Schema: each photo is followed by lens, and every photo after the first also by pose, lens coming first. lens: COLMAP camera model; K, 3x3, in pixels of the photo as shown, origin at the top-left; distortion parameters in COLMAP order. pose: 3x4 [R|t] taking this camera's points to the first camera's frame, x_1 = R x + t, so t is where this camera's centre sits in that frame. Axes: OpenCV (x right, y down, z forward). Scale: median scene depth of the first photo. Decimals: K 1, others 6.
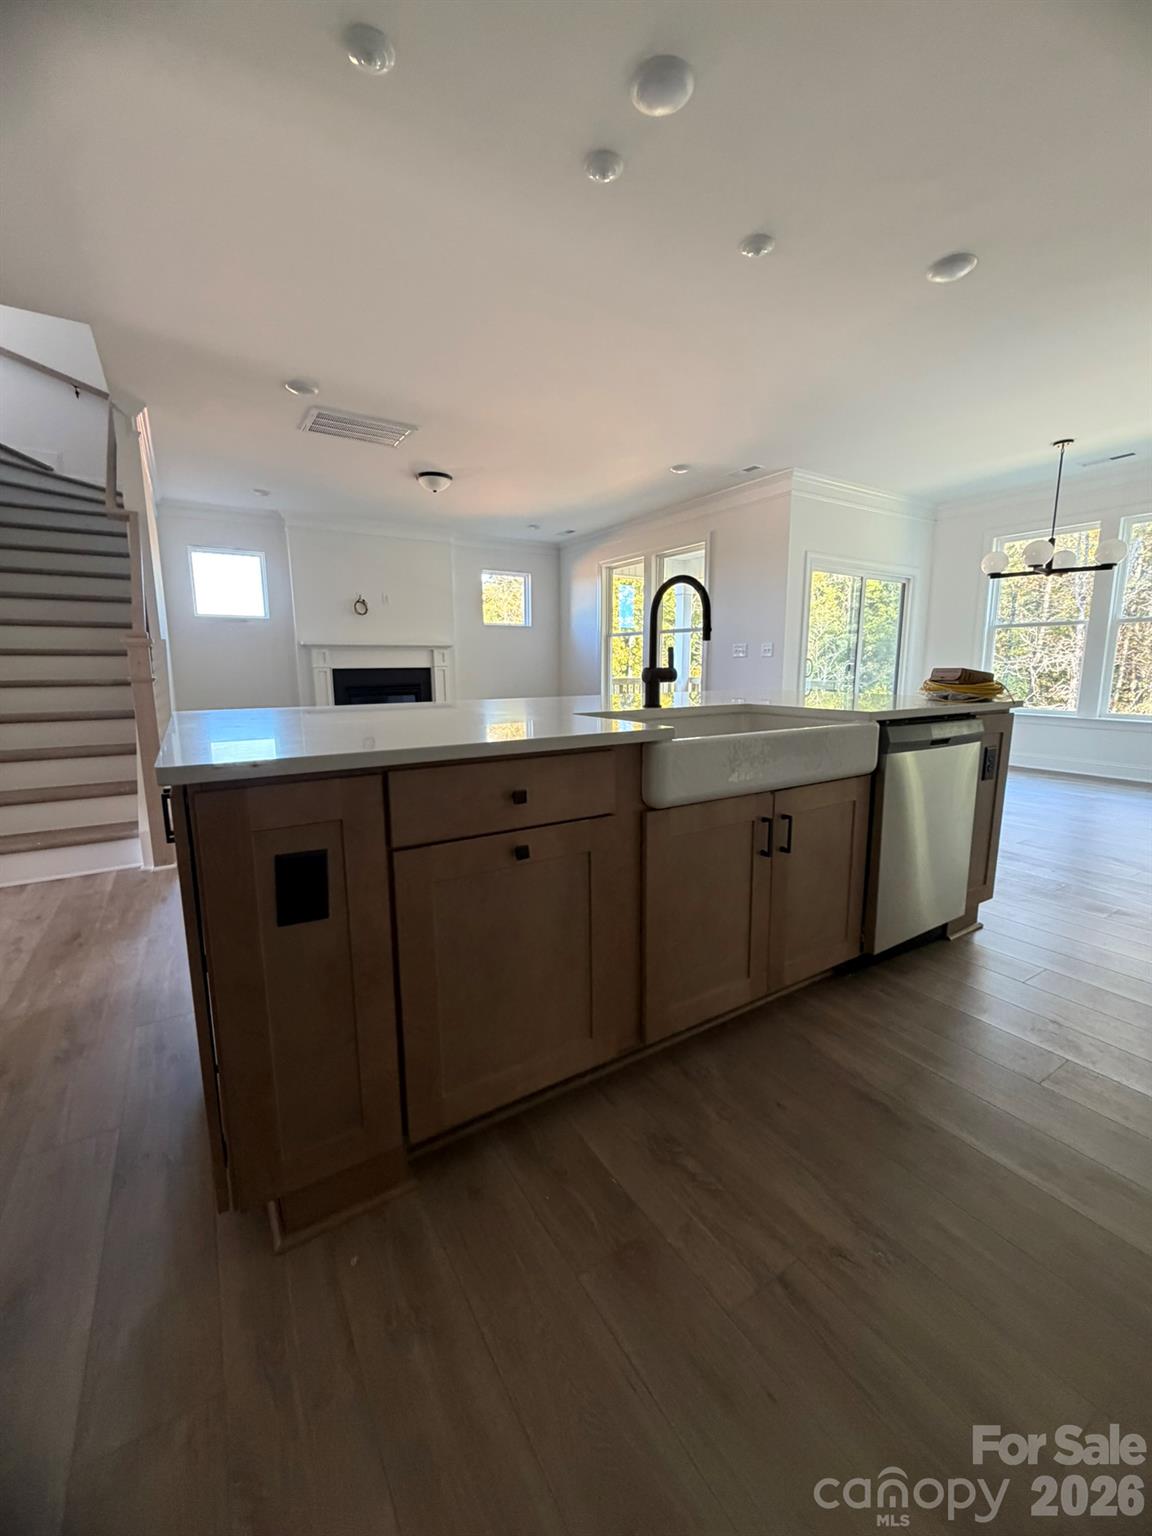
lens RADIAL K [[615.2, 0, 574.4], [0, 615.2, 761.6], [0, 0, 1]] dist [0.000241, 0.000199]
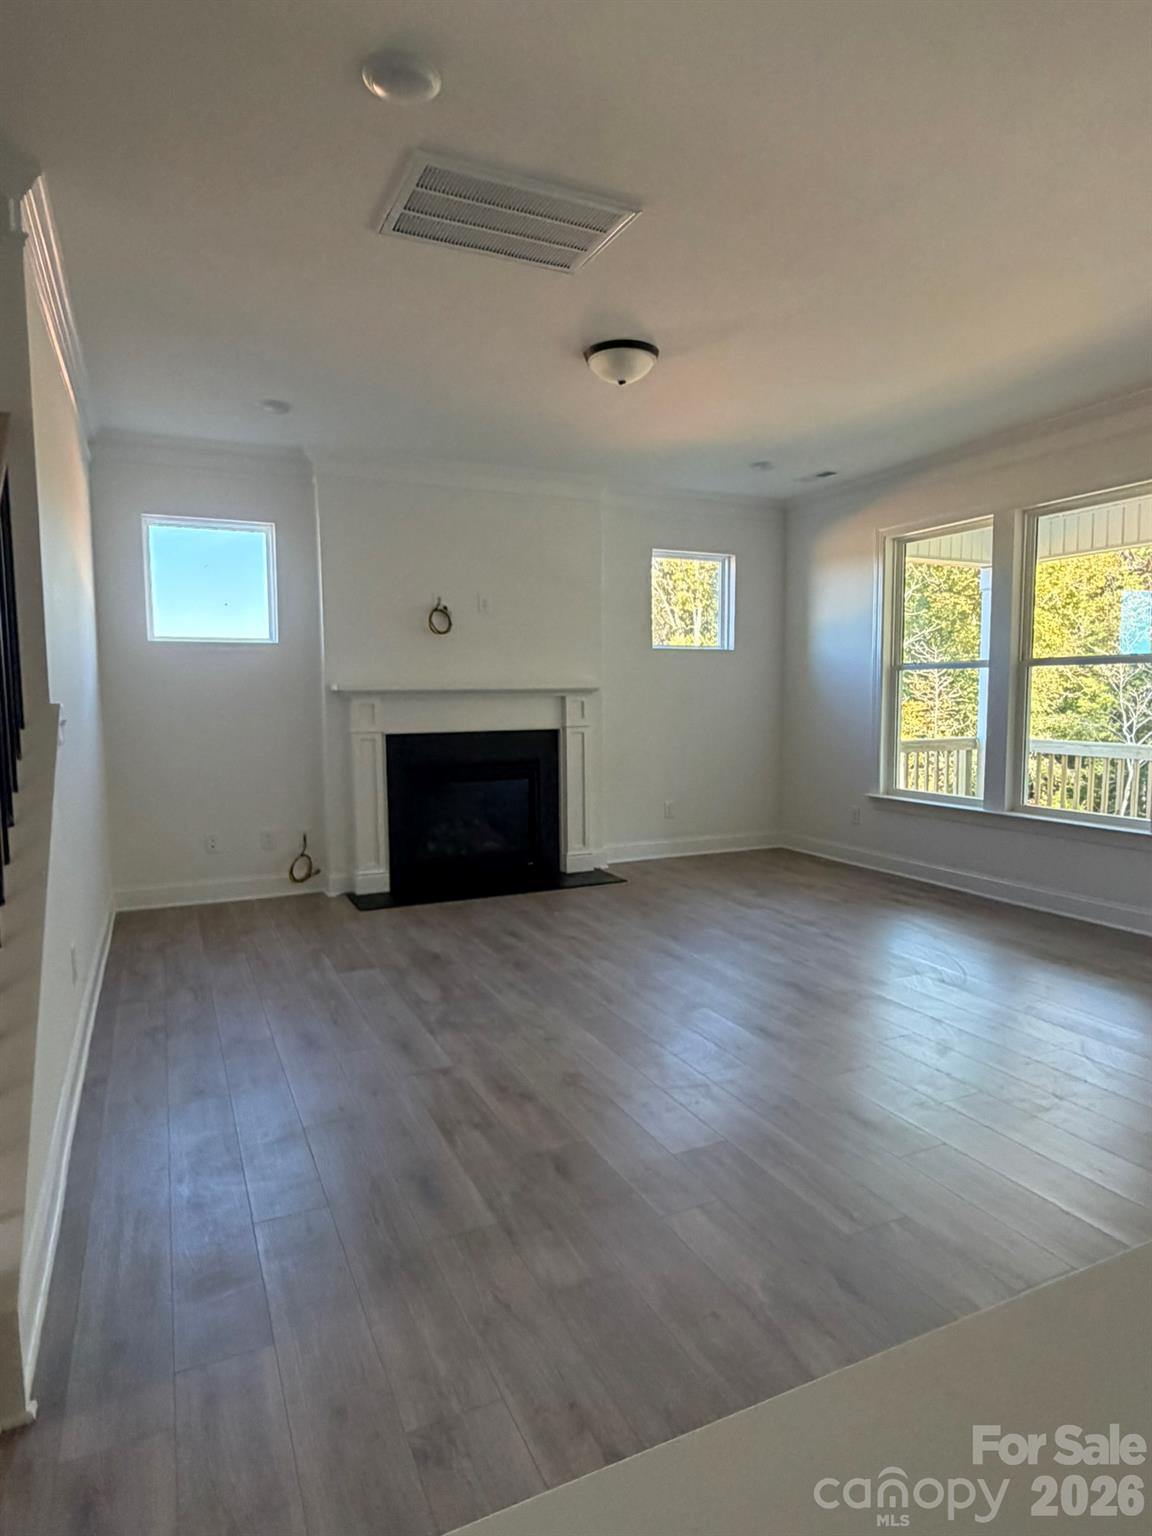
lens RADIAL K [[898.6, 0, 579.6], [0, 898.6, 772.3], [0, 0, 1]] dist [-0.002428, 0.002950]
pose [[0.993265, 0.006785, -0.115665, -0.136456], [-0.014937, 0.997452, -0.069761, -0.066502], [0.114897, 0.071019, 0.990836, 0.248801]]
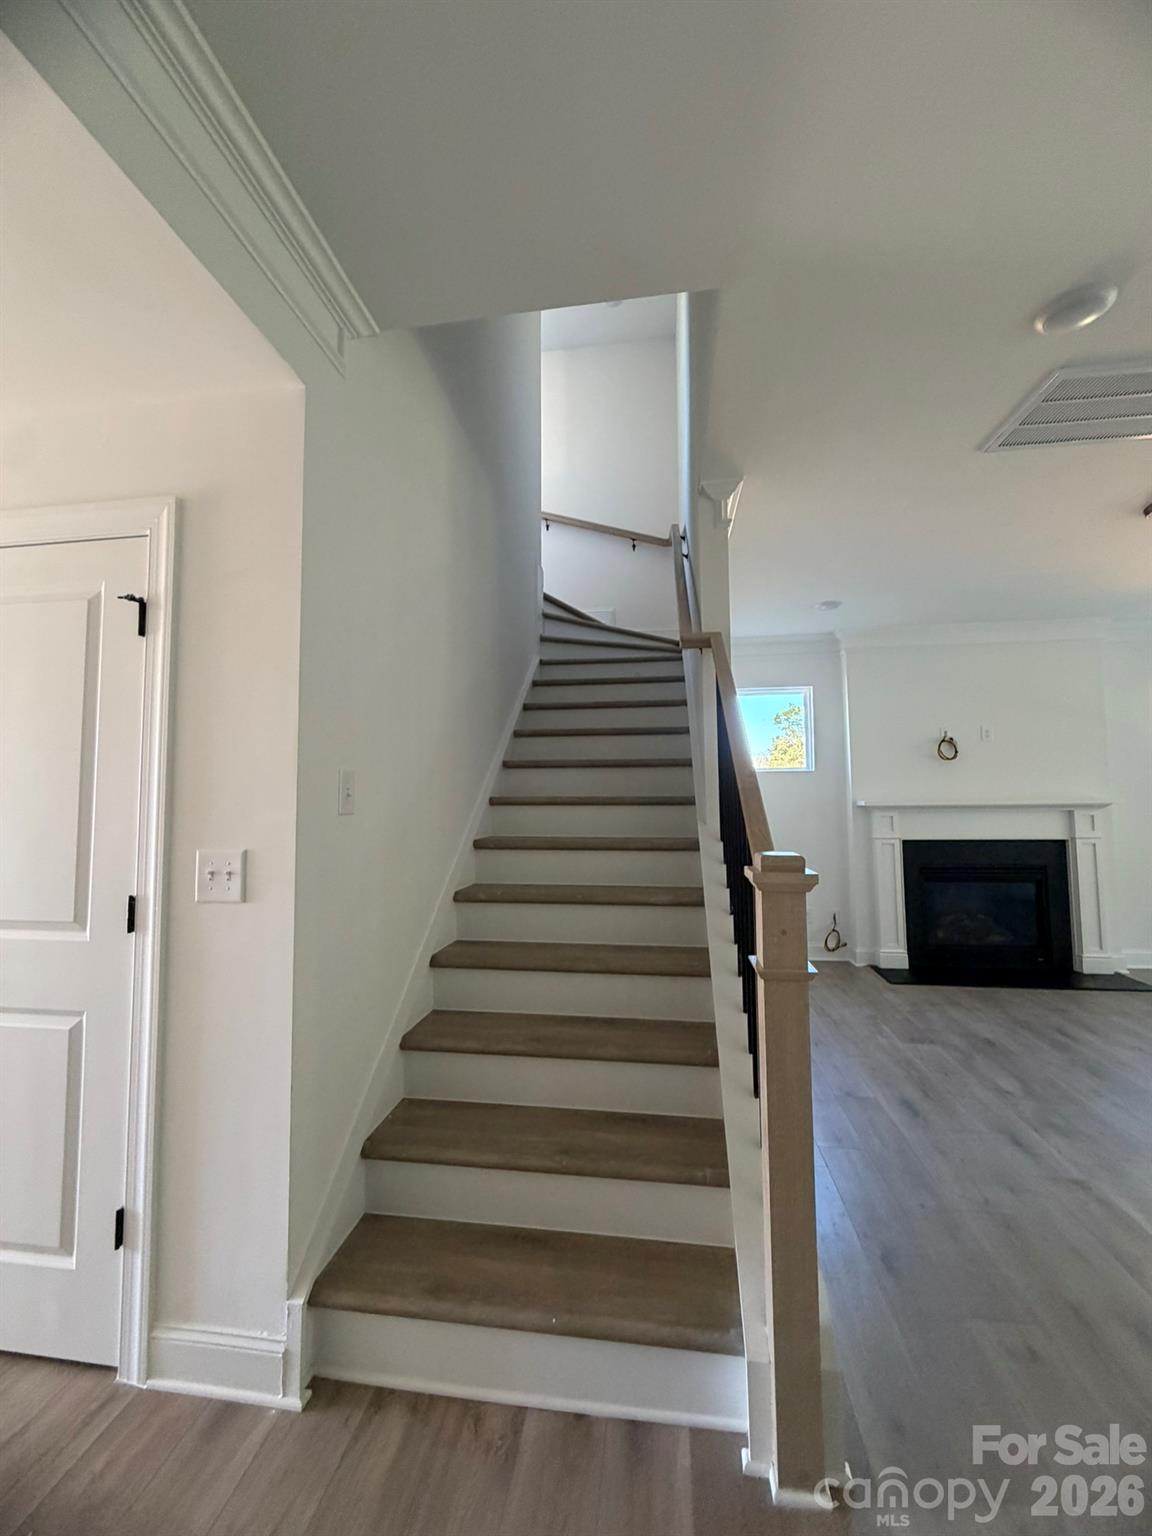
lens RADIAL K [[615.2, 0, 575.0], [0, 615.2, 762.3], [0, 0, 1]] dist [0.000241, 0.000199]
pose [[0.766568, -0.042369, -0.640763, -0.233696], [-0.097658, 0.978523, -0.181536, -0.076945], [0.634693, 0.201735, 0.745967, 0.249651]]
